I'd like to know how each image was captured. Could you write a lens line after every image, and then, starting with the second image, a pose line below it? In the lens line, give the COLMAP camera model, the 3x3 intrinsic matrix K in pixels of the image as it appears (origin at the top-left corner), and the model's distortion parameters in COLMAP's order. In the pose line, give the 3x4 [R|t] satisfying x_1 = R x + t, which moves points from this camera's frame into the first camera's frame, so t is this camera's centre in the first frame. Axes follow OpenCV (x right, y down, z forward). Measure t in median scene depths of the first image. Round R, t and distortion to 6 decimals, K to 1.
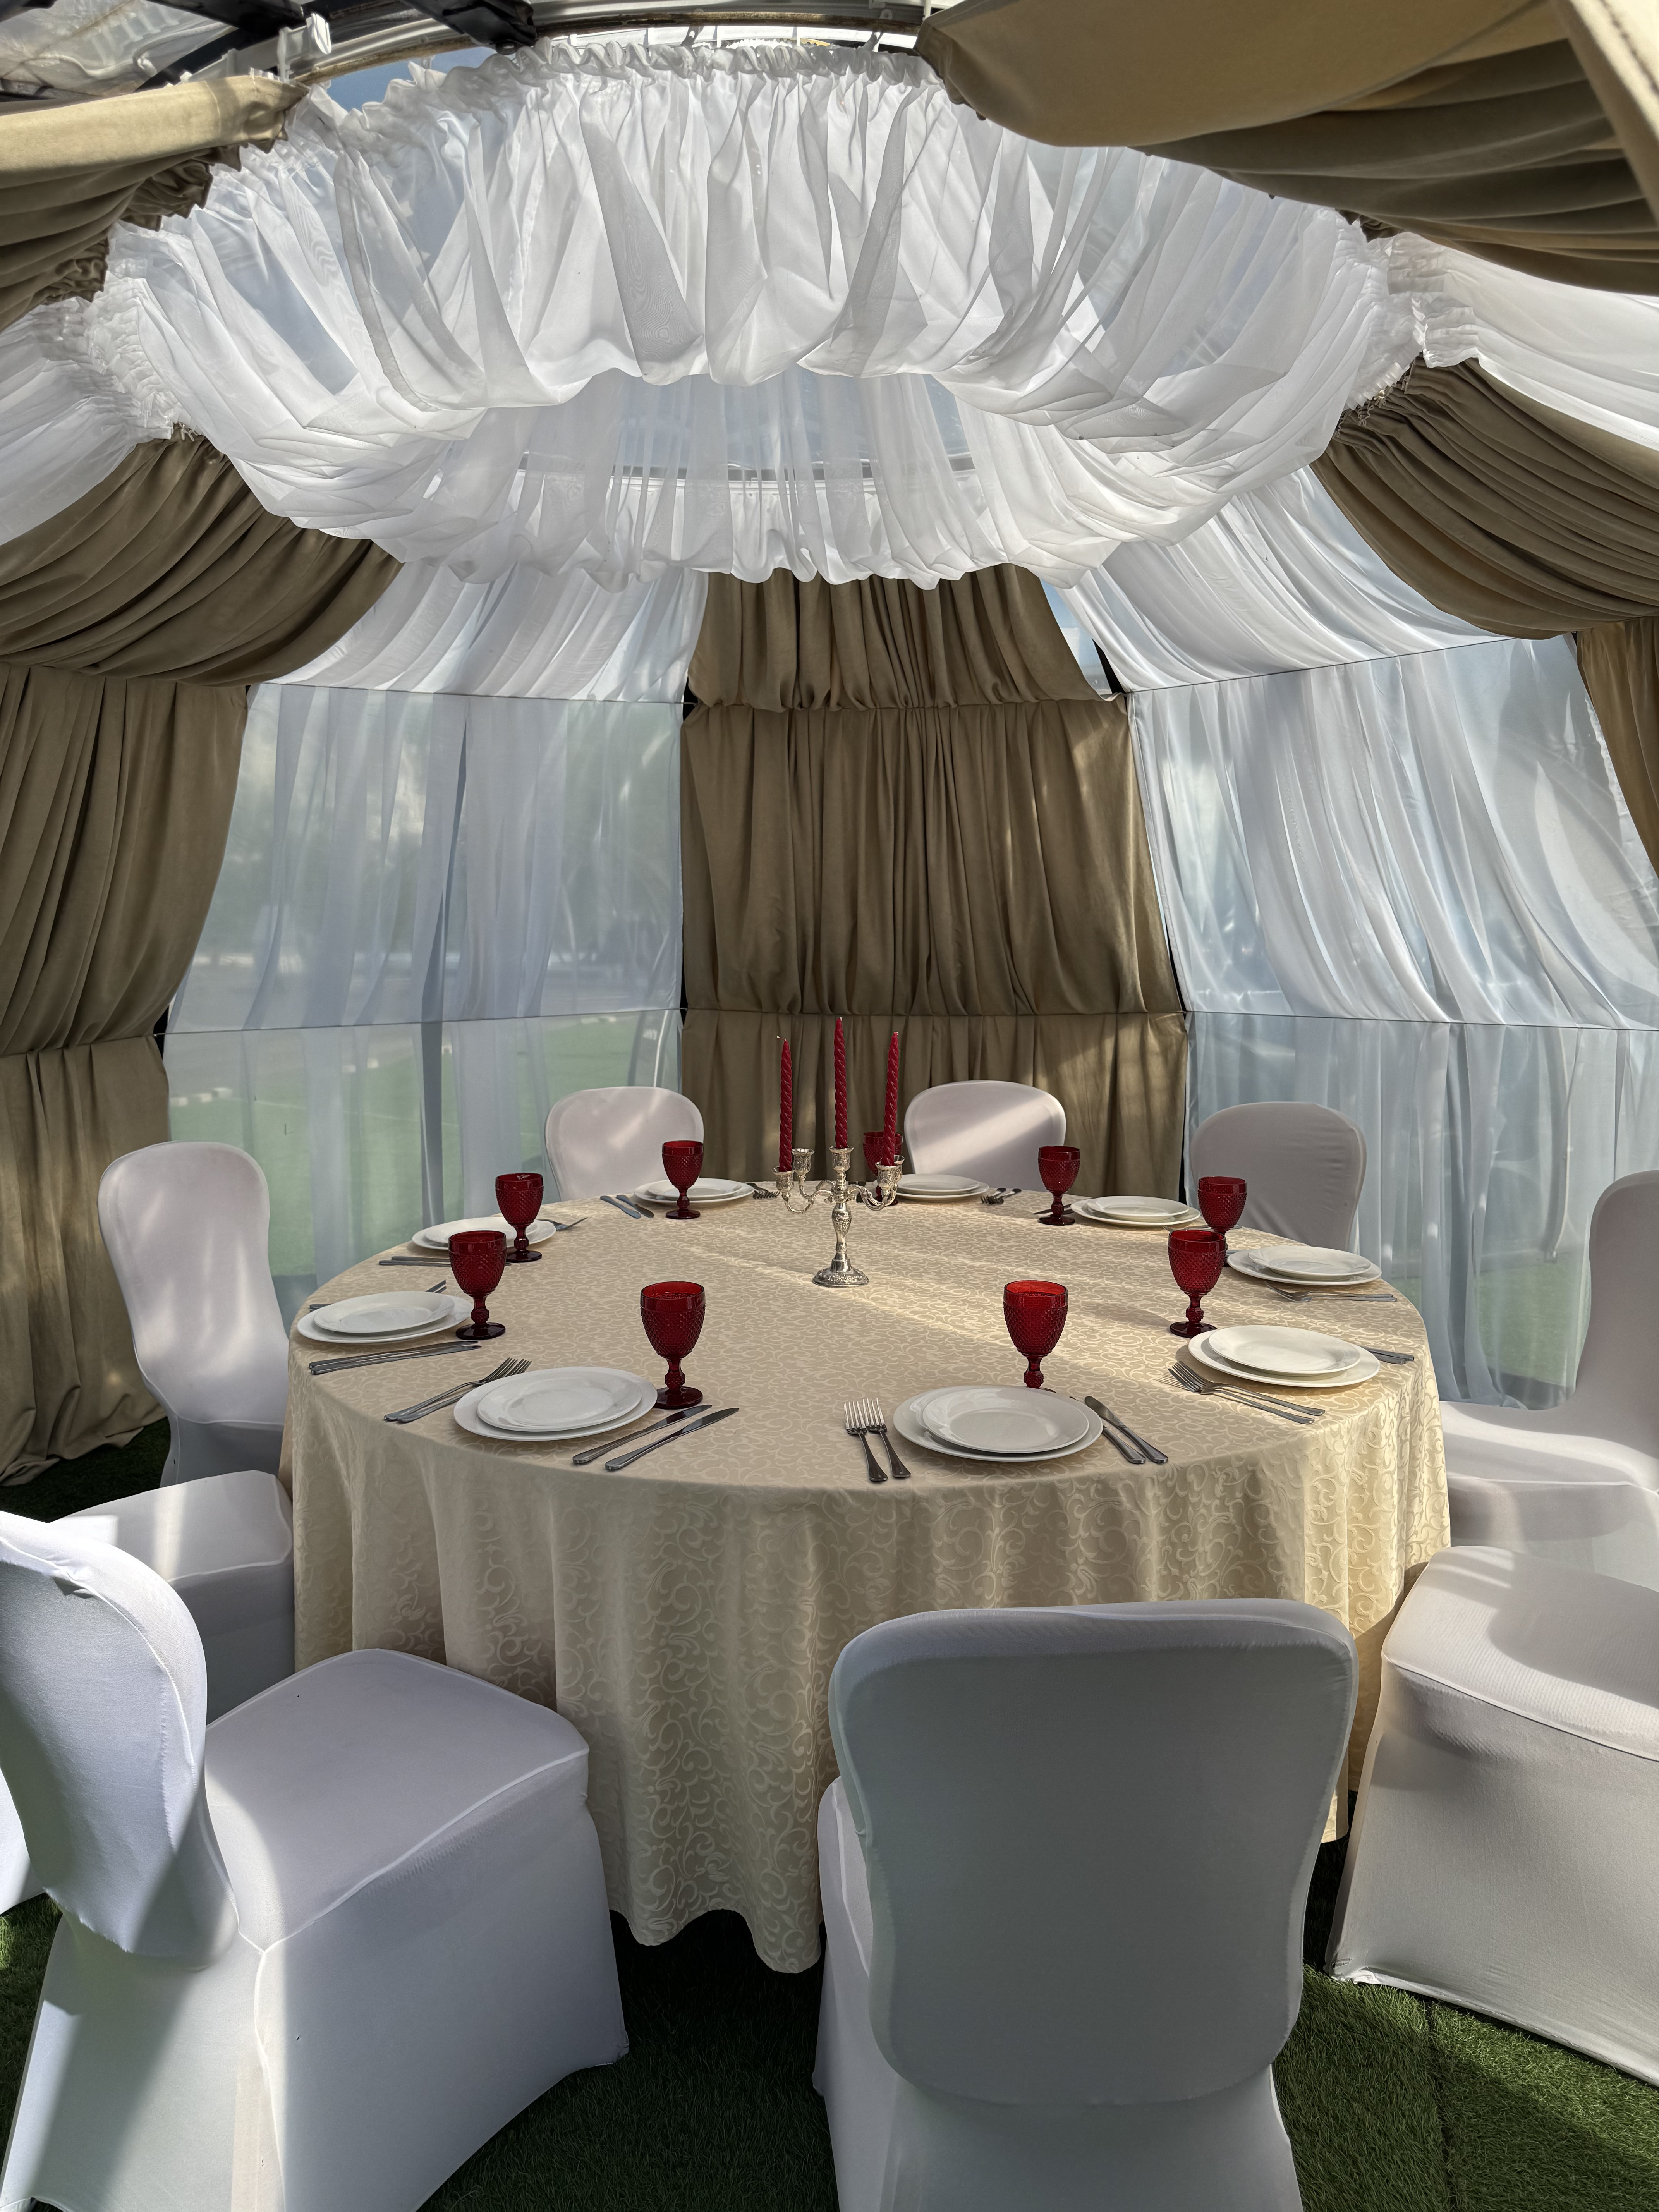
lens RADIAL K [[1541.4, 0, 839.3], [0, 1541.4, 1113.5], [0, 0, 1]] dist [0.151011, -0.248026]
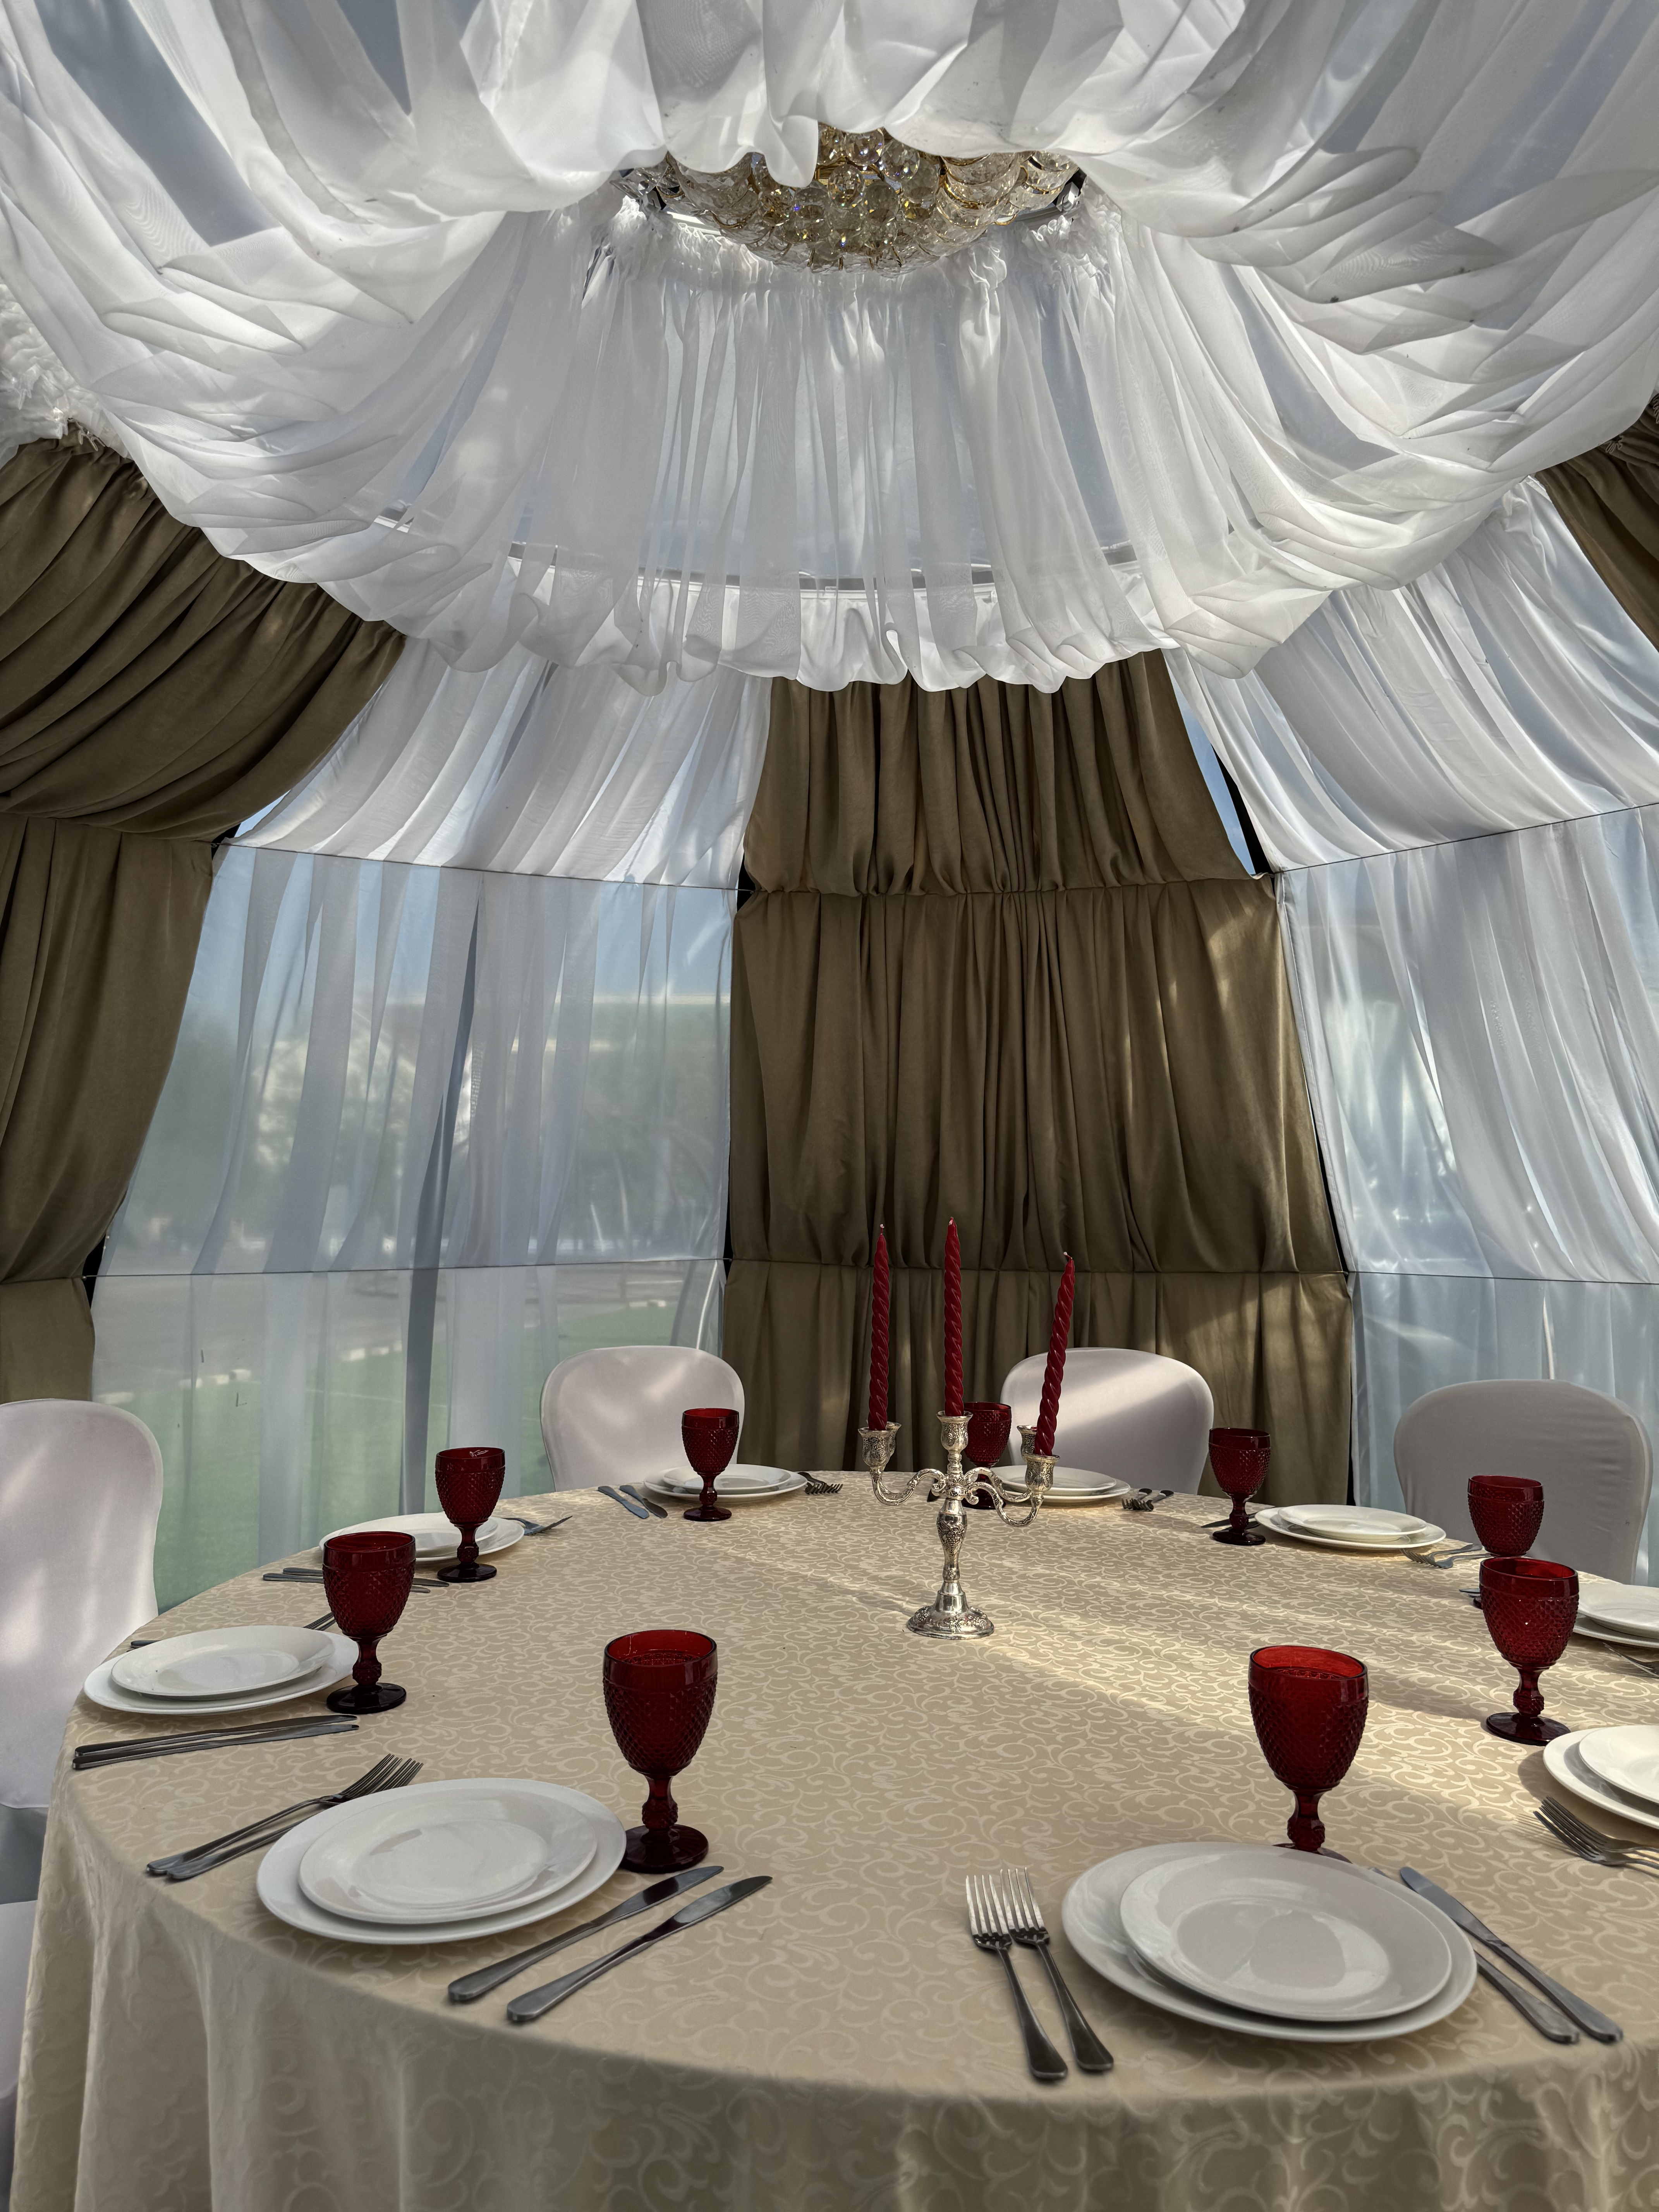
lens RADIAL K [[1553.8, 0, 836.1], [0, 1553.8, 1101.3], [0, 0, 1]] dist [0.099859, -0.129319]
pose [[0.999109, 0.012220, -0.040384, -0.013444], [-0.019951, 0.980202, -0.196991, 0.018177], [0.037177, 0.197621, 0.979573, 0.236488]]
